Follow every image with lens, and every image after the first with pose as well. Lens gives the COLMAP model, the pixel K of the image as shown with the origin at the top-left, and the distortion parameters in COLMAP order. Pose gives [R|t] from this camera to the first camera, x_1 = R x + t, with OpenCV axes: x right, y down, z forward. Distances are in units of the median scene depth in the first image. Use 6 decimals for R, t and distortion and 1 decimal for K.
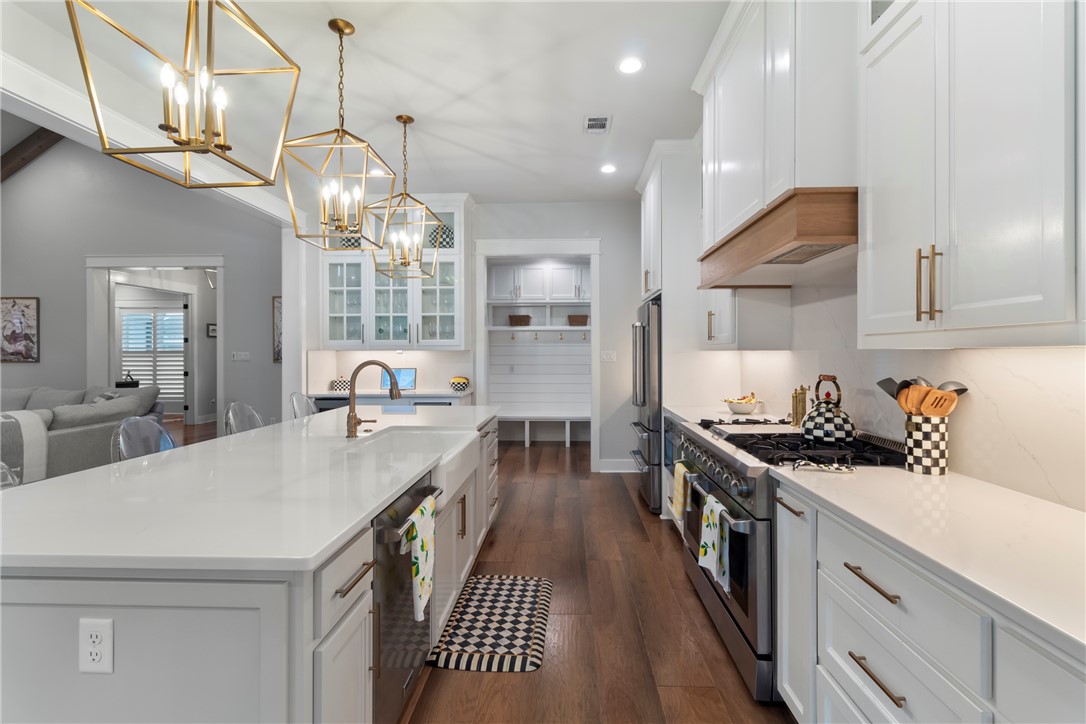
lens RADIAL K [[507.4, 0, 544.9], [0, 507.4, 352.3], [0, 0, 1]] dist [0.007683, -0.000809]
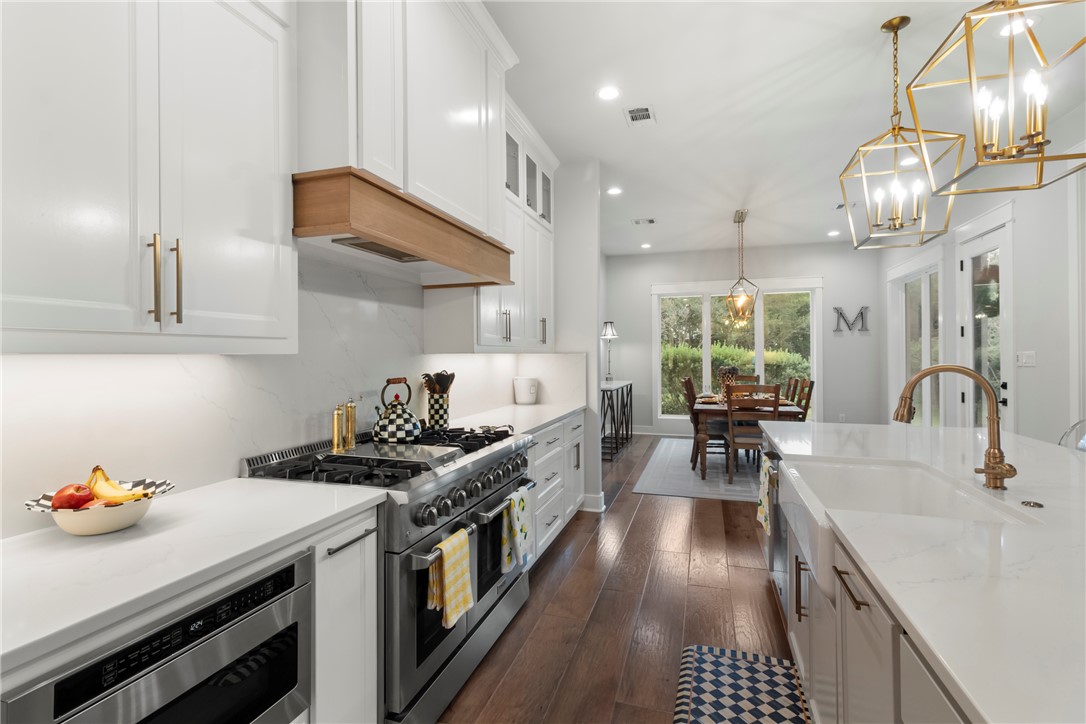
lens RADIAL K [[507.4, 0, 546.0], [0, 507.4, 353.4], [0, 0, 1]] dist [0.007683, -0.000809]
pose [[-0.967834, 0.006372, 0.251508, -0.001334], [0.005686, 0.999978, -0.003454, -0.000244], [-0.251524, -0.001913, -0.967849, 1.475935]]
